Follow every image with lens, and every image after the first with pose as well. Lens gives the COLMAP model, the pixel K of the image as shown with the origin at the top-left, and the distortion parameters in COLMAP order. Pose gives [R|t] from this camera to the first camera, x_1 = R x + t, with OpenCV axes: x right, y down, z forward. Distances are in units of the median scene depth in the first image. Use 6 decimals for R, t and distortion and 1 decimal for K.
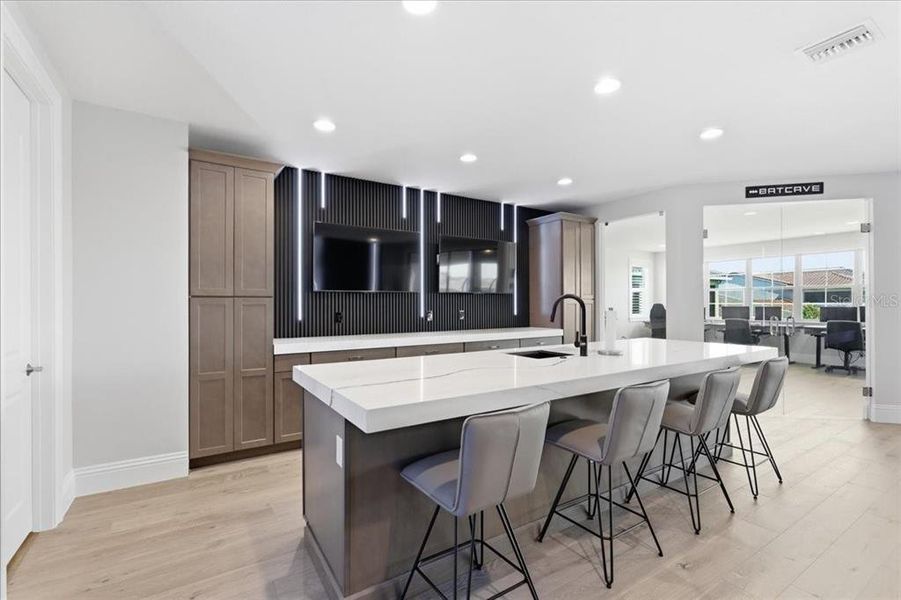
lens RADIAL K [[415.6, 0, 448.4], [0, 415.6, 303.2], [0, 0, 1]] dist [0.000779, 0.000640]
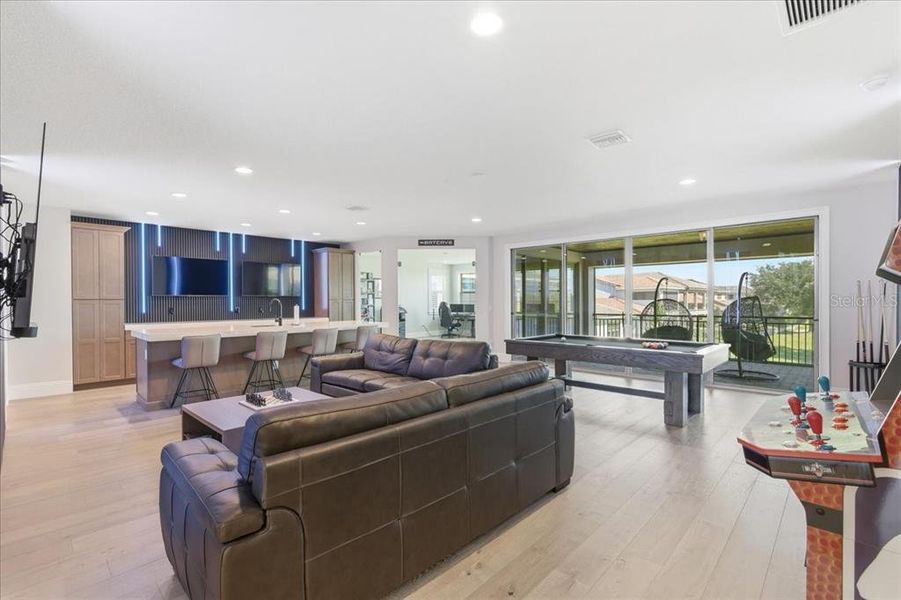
lens RADIAL K [[415.6, 0, 448.4], [0, 415.6, 303.2], [0, 0, 1]] dist [0.000779, 0.000640]
pose [[0.971496, -0.003014, 0.237036, 0.391617], [0.001720, 0.999982, 0.005665, -0.005073], [-0.237049, -0.005095, 0.971484, -0.824090]]
